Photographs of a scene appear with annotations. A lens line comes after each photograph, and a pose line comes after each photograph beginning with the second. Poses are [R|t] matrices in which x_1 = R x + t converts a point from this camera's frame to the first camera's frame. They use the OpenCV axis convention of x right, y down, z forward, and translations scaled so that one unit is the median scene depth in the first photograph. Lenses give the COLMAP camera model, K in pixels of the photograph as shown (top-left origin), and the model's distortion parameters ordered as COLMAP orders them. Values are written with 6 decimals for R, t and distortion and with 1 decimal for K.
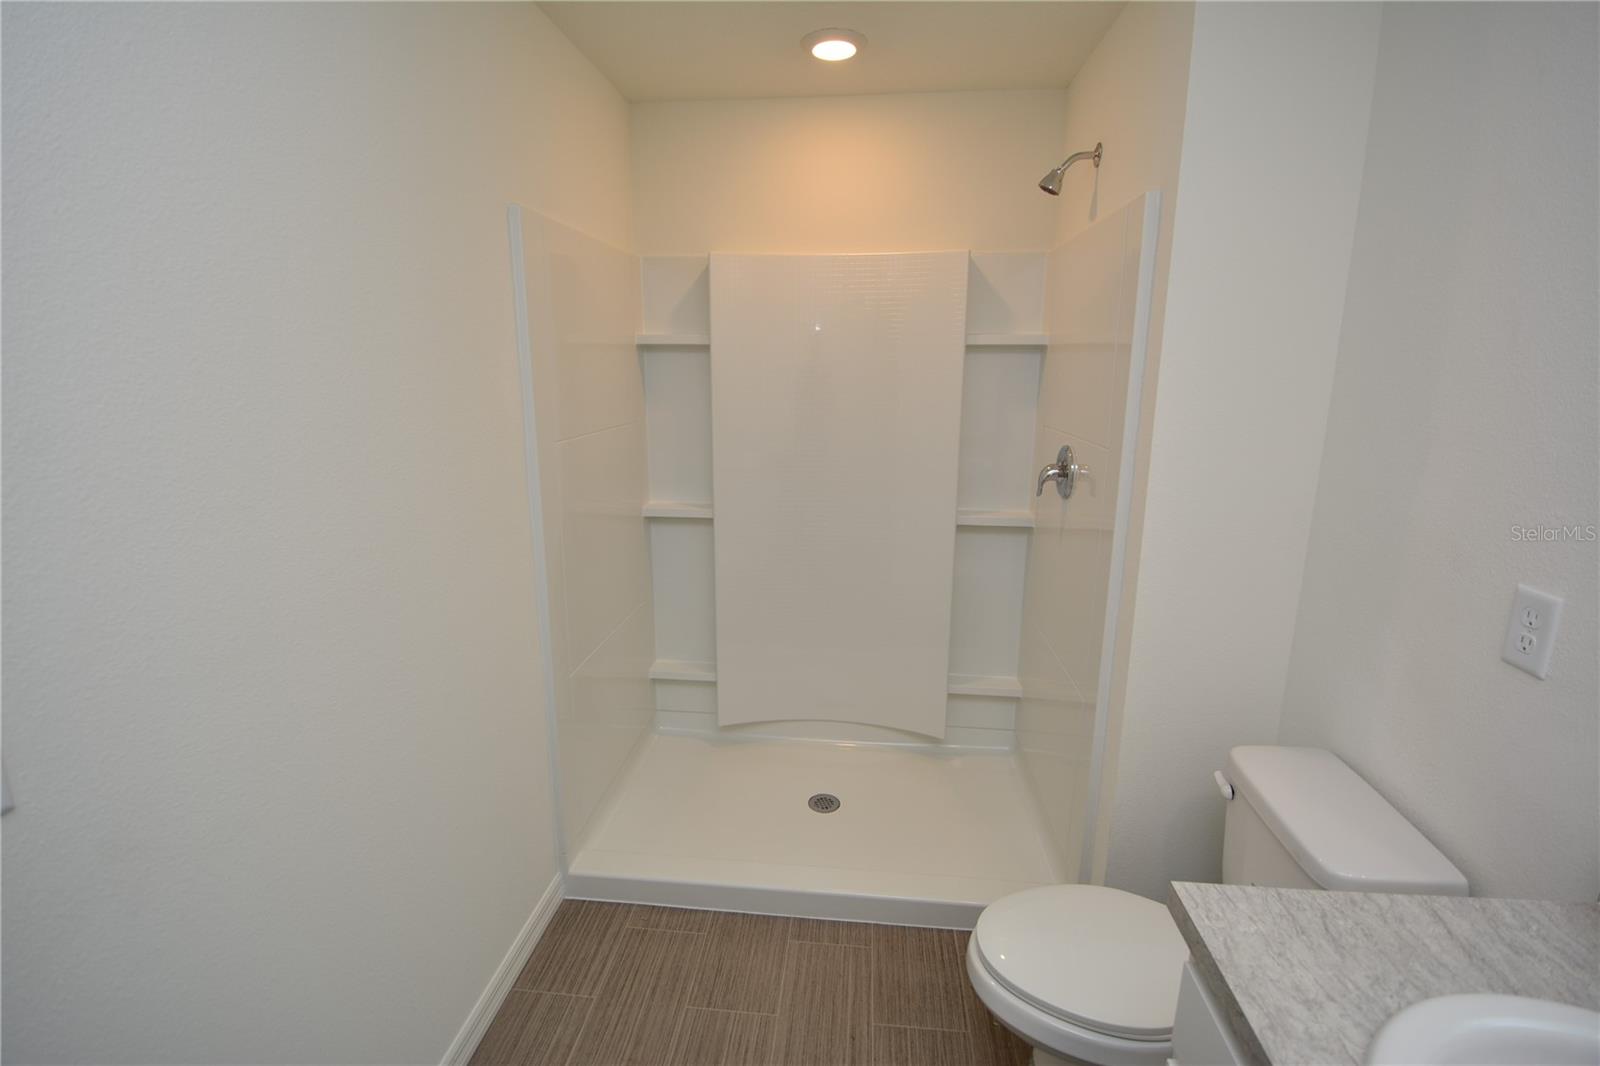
lens RADIAL K [[705.0, 0, 796.1], [0, 705.0, 507.9], [0, 0, 1]] dist [0.004074, -0.017973]
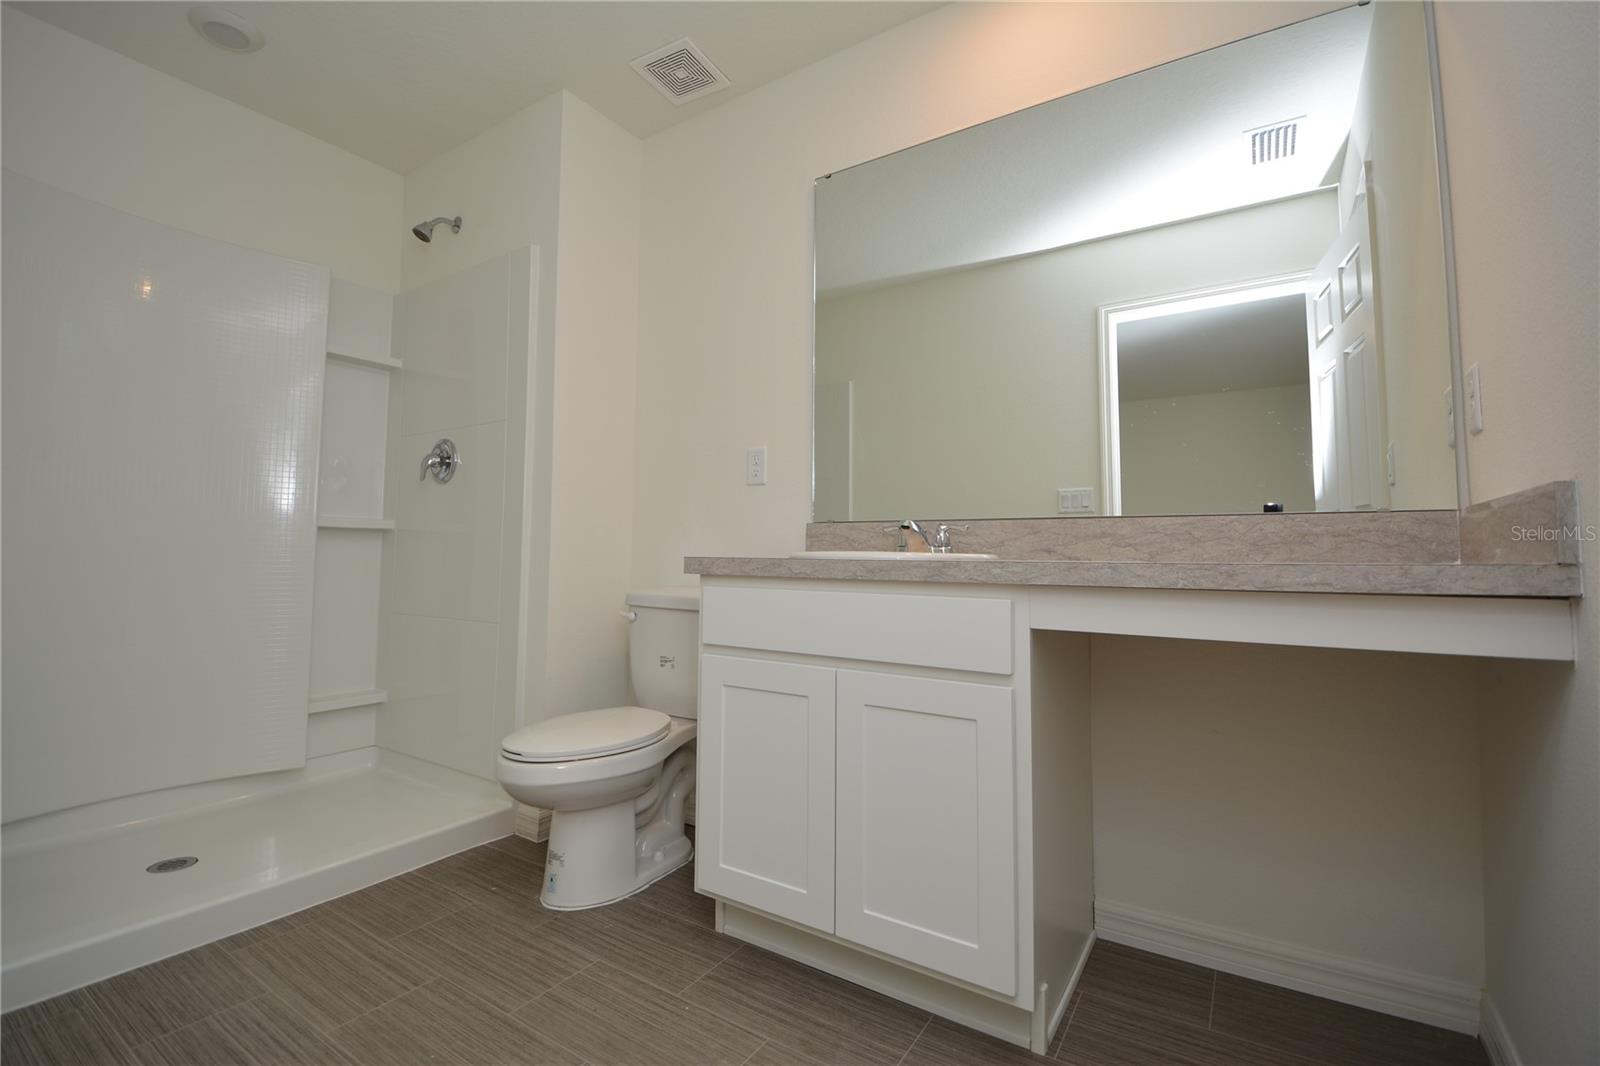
lens RADIAL K [[705.0, 0, 796.1], [0, 705.0, 507.9], [0, 0, 1]] dist [0.004074, -0.017973]
pose [[0.463797, 0.058708, 0.883994, -0.415158], [0.175848, 0.971849, -0.156803, 0.337562], [-0.868315, 0.228173, 0.440417, -0.025860]]
